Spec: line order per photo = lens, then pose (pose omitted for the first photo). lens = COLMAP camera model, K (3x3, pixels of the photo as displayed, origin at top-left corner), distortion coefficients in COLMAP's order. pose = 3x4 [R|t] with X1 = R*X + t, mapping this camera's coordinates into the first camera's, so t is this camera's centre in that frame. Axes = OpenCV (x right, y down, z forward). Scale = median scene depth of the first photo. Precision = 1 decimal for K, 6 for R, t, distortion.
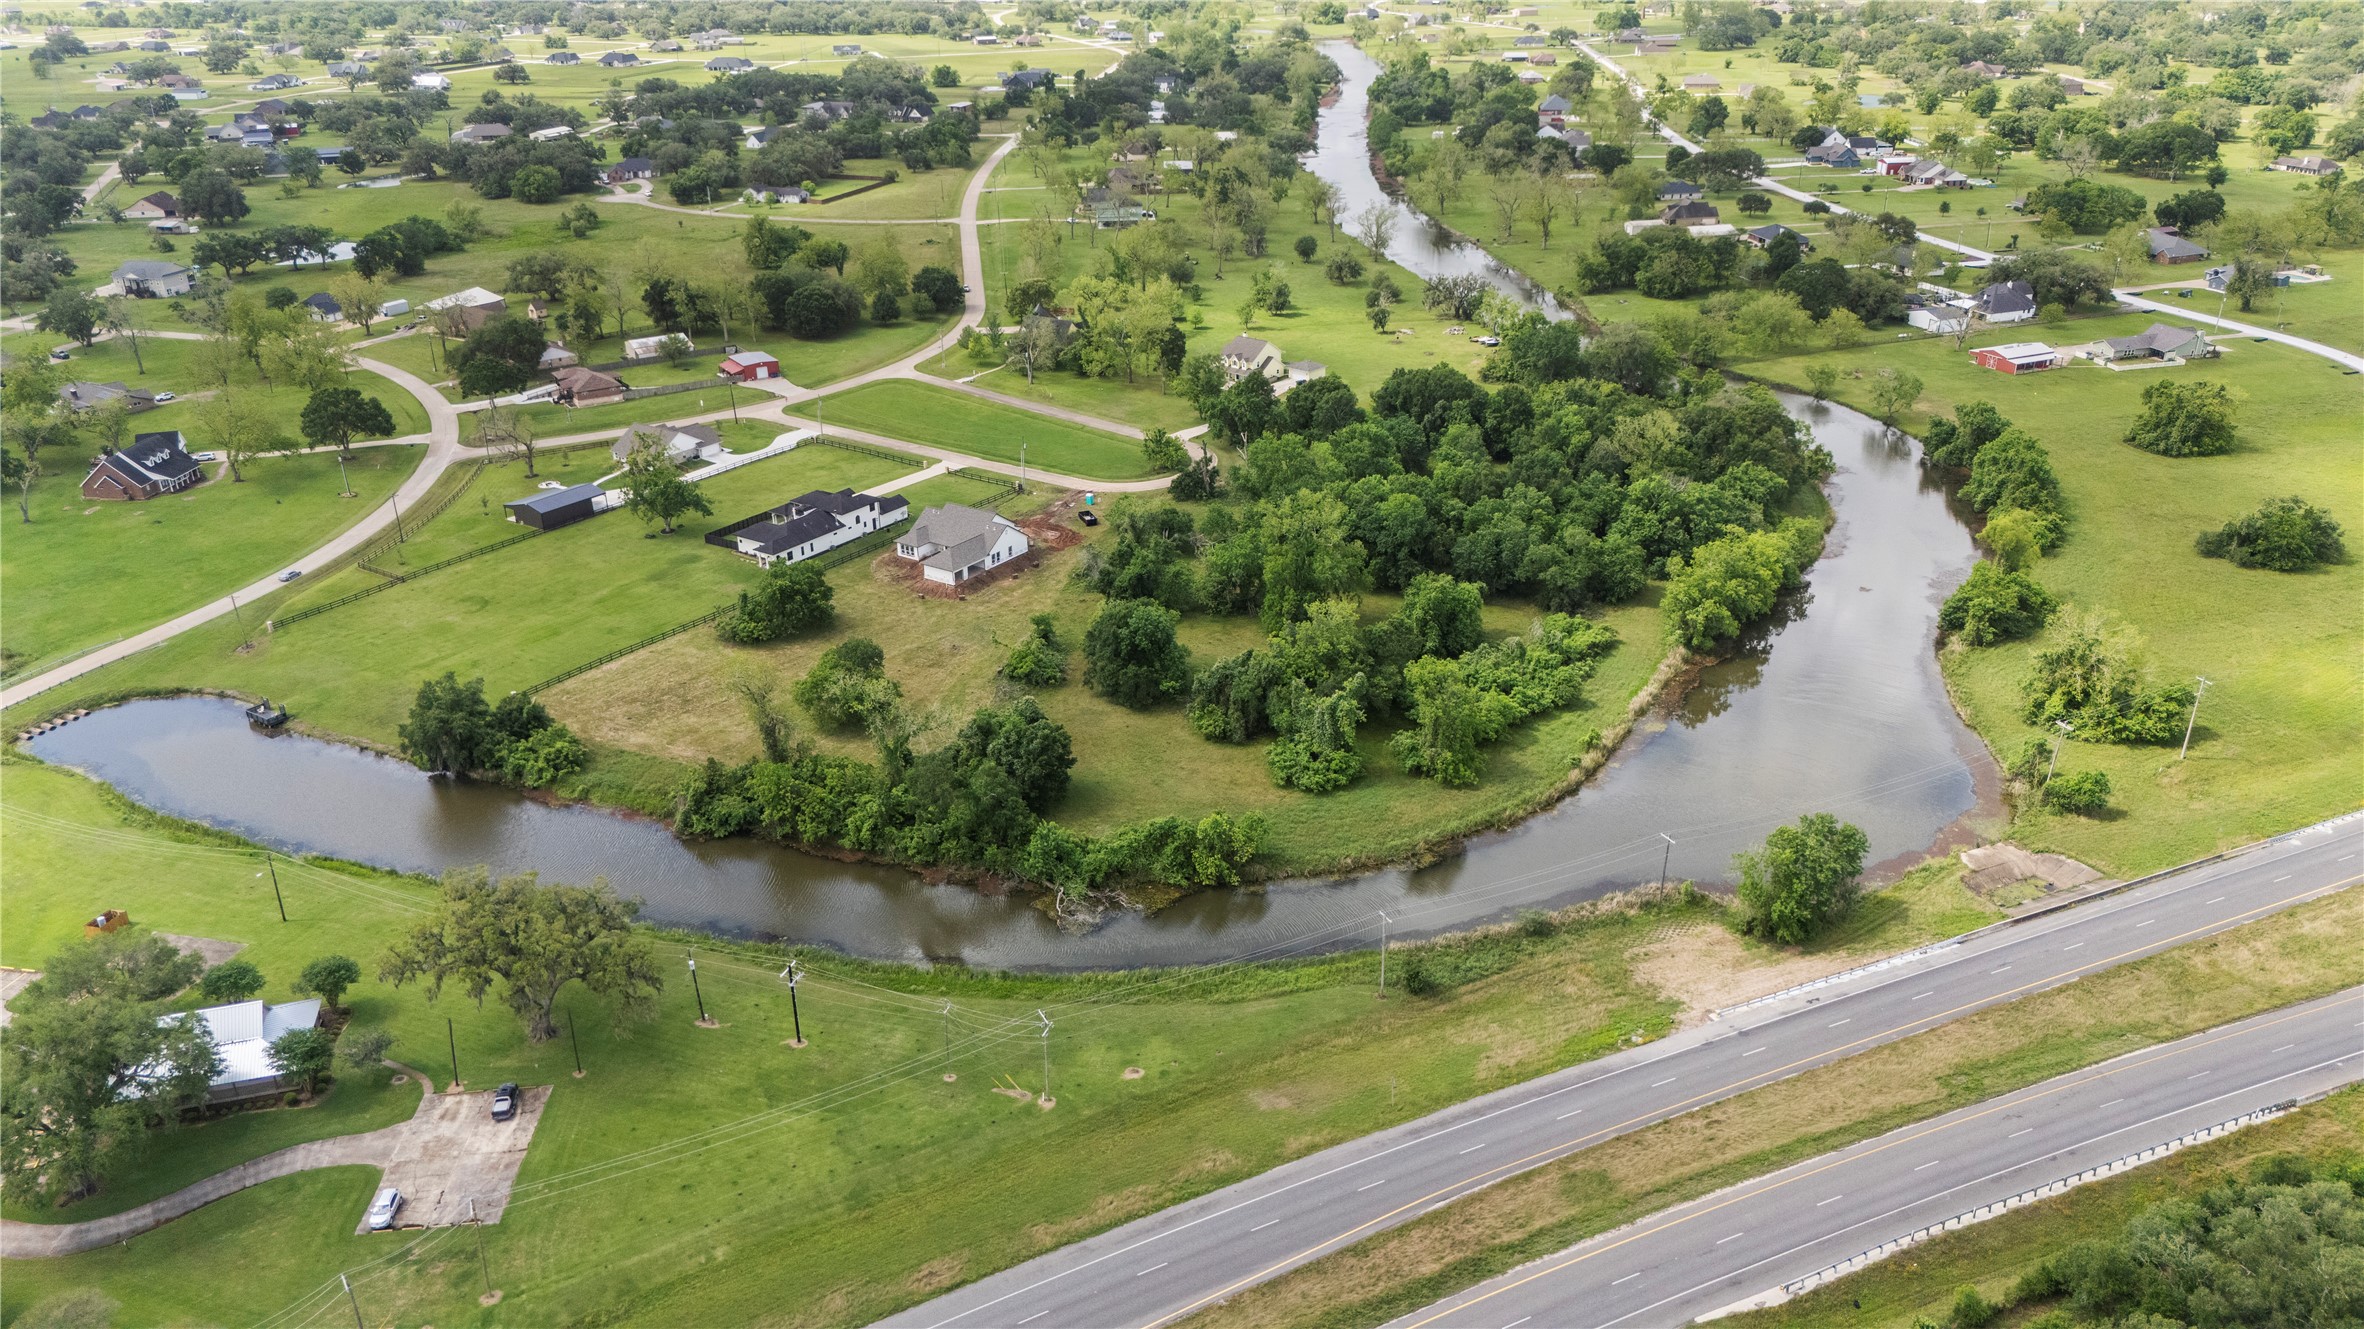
lens RADIAL K [[1778.6, 0, 1185.5], [0, 1778.6, 655.5], [0, 0, 1]] dist [0.041298, -0.027379]
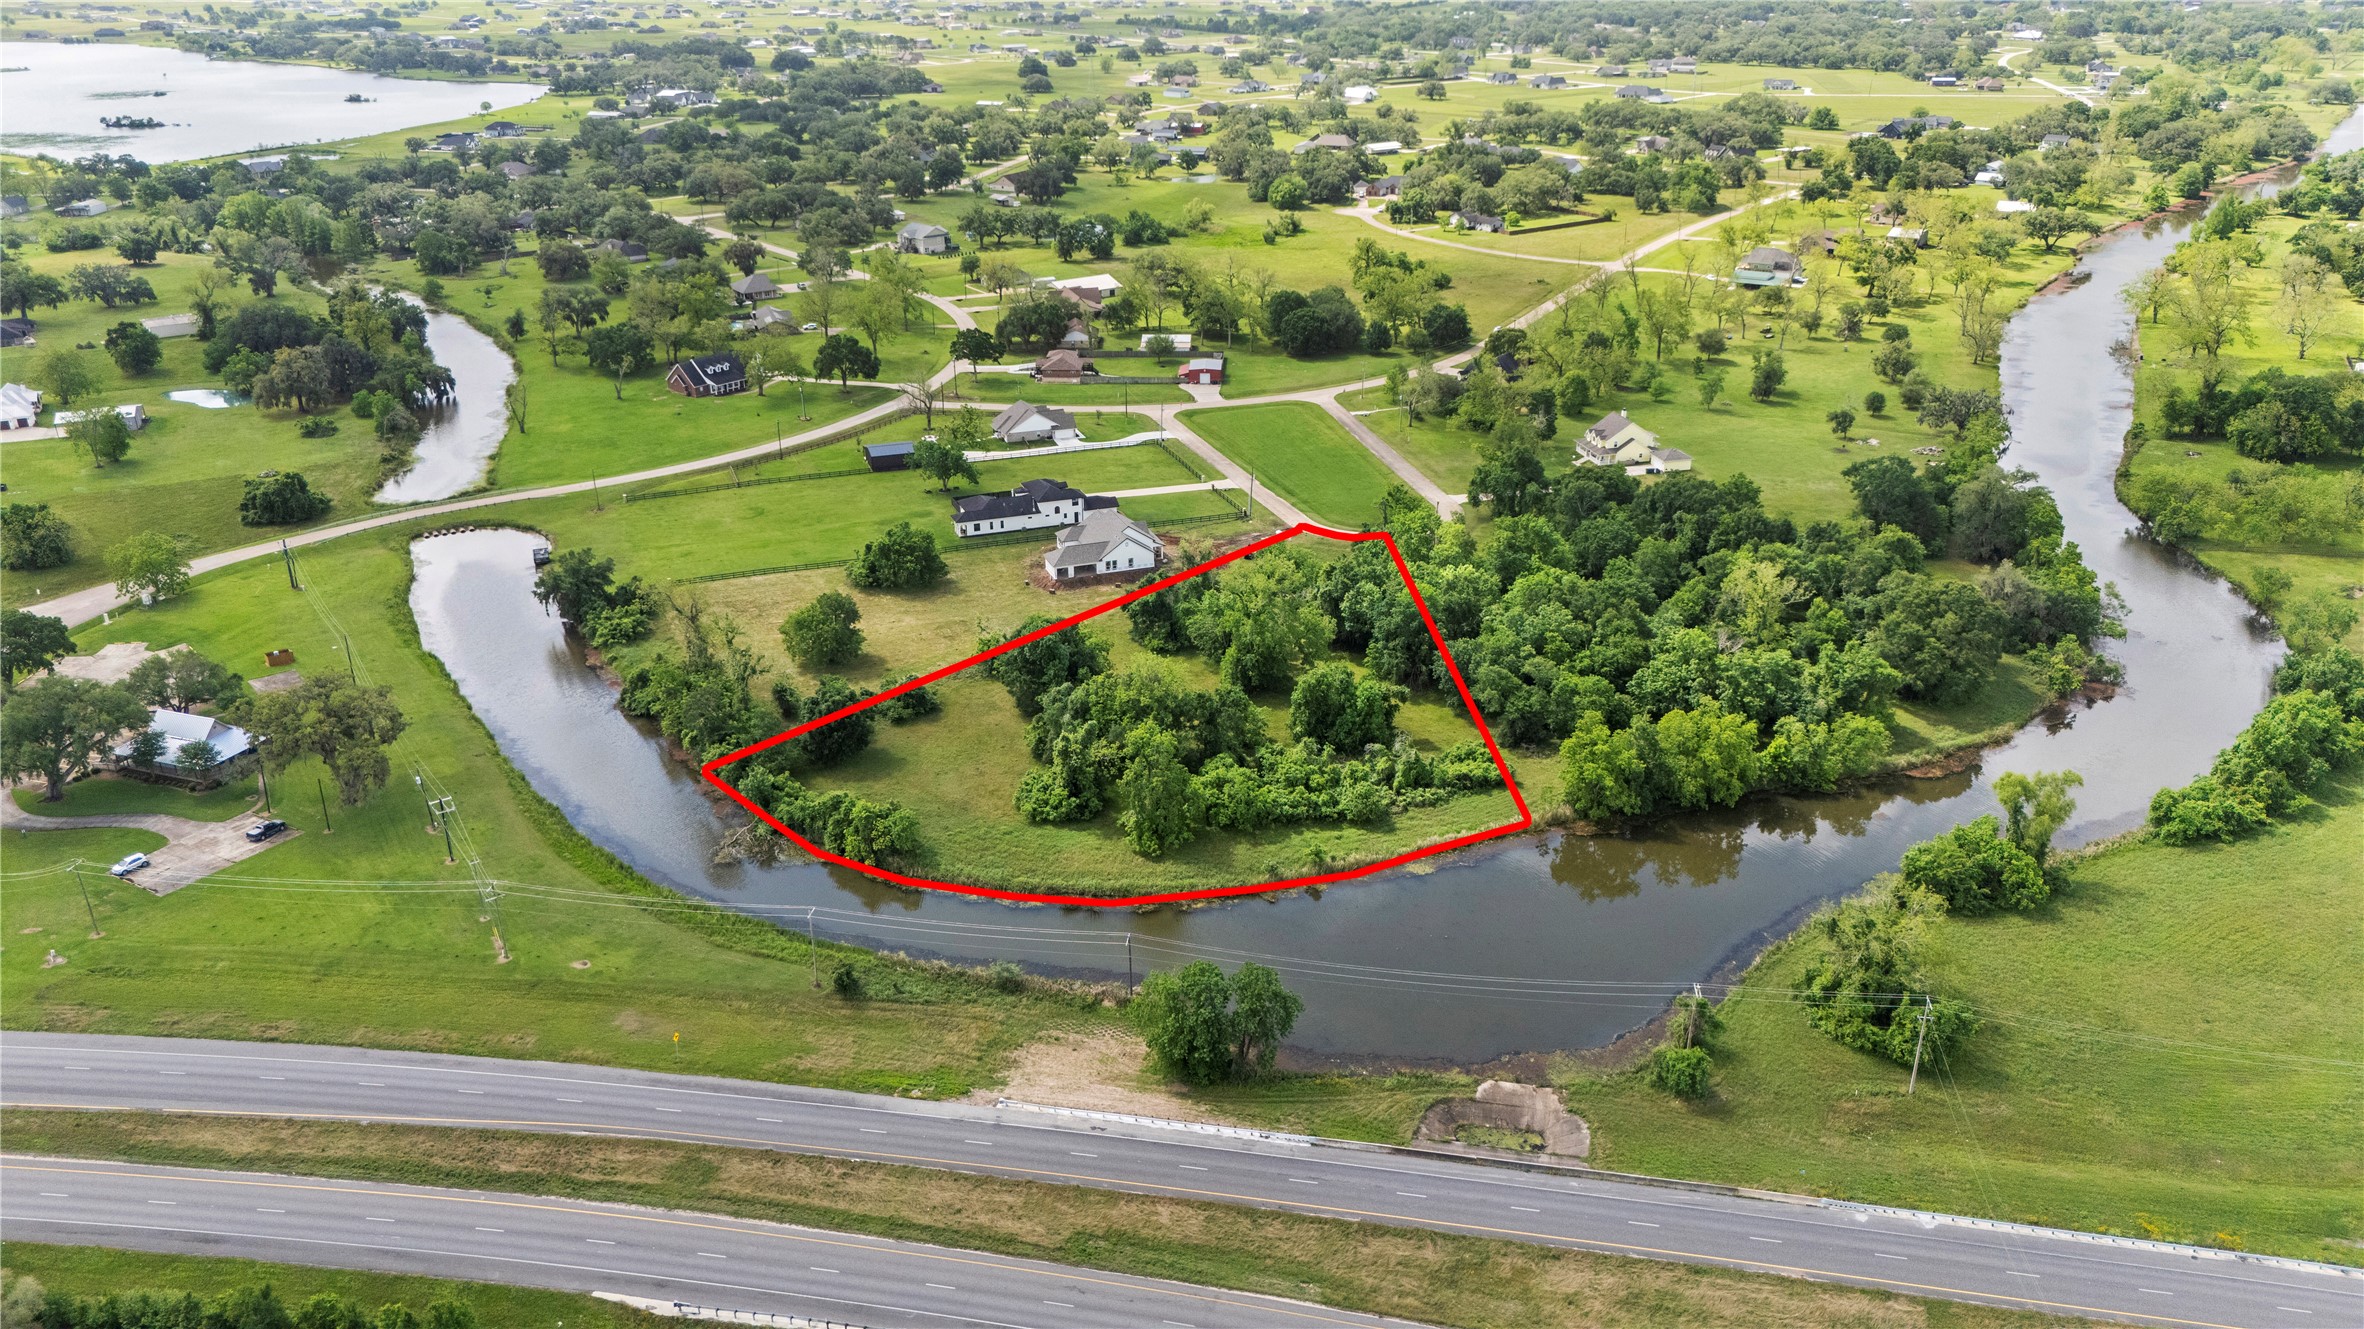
lens RADIAL K [[1778.6, 0, 1170.5], [0, 1778.6, 669.3], [0, 0, 1]] dist [0.041298, -0.027379]
pose [[0.809760, 0.237817, -0.536407, 0.647655], [-0.238917, 0.968602, 0.068762, -0.096068], [0.535918, 0.072476, 0.841153, 0.144839]]
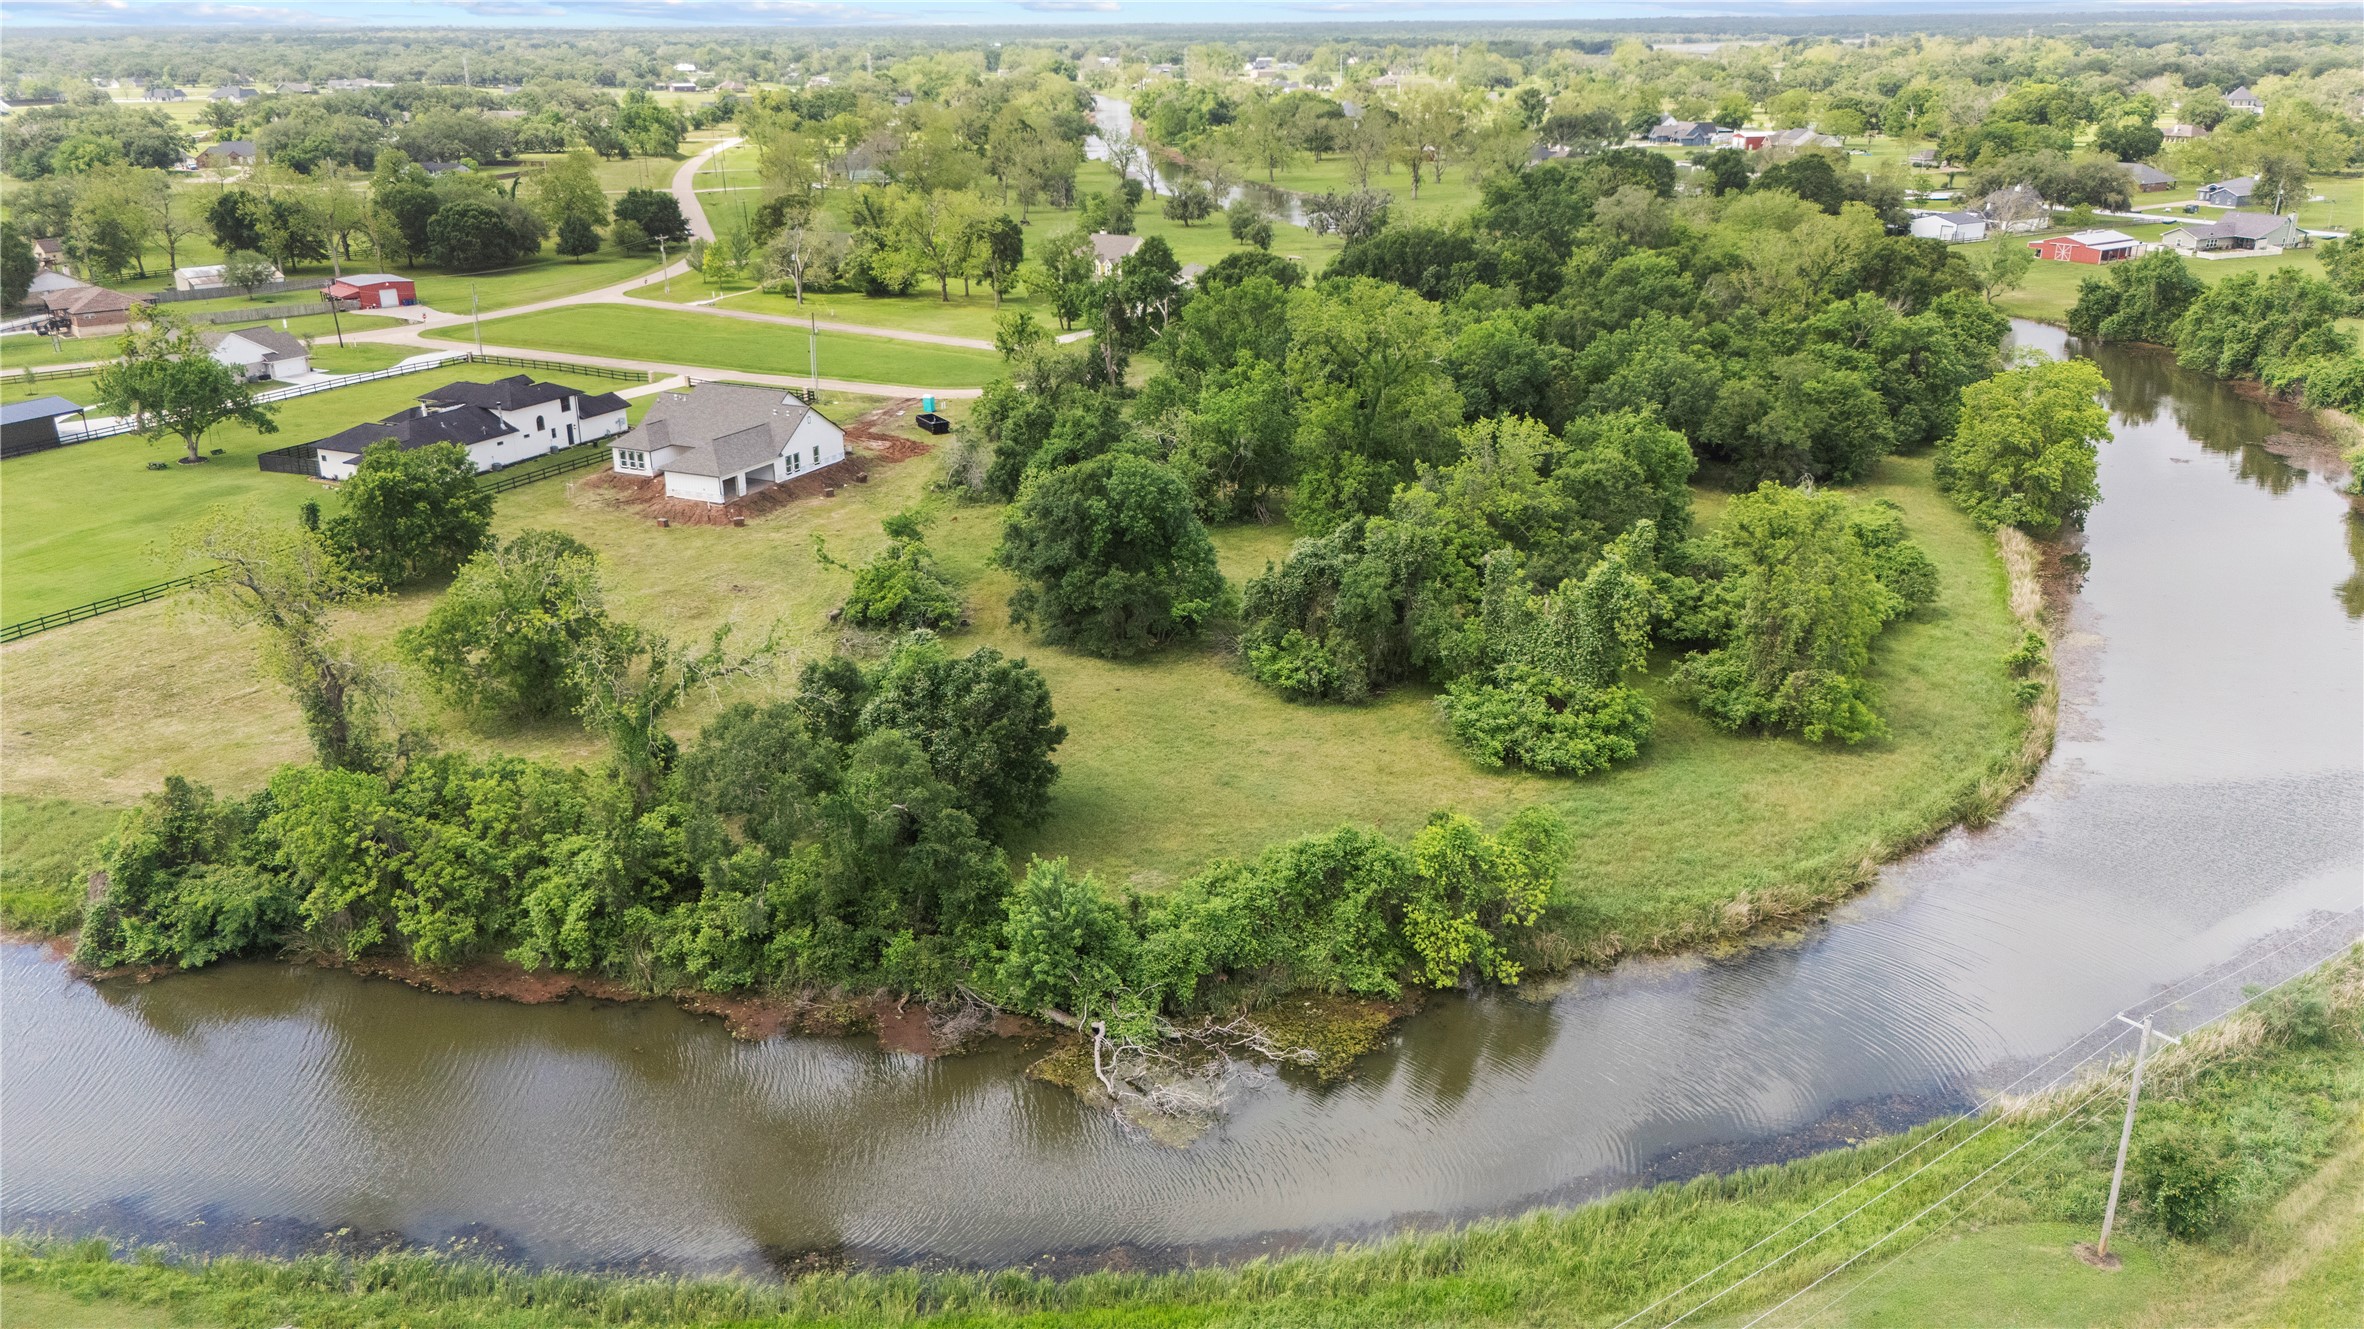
lens RADIAL K [[1778.6, 0, 1193.2], [0, 1778.6, 657.5], [0, 0, 1]] dist [0.041298, -0.027379]
pose [[0.985769, -0.046764, 0.161473, -0.093839], [0.057777, 0.996264, -0.064192, 0.065803], [-0.157868, 0.072608, 0.984787, 0.518376]]
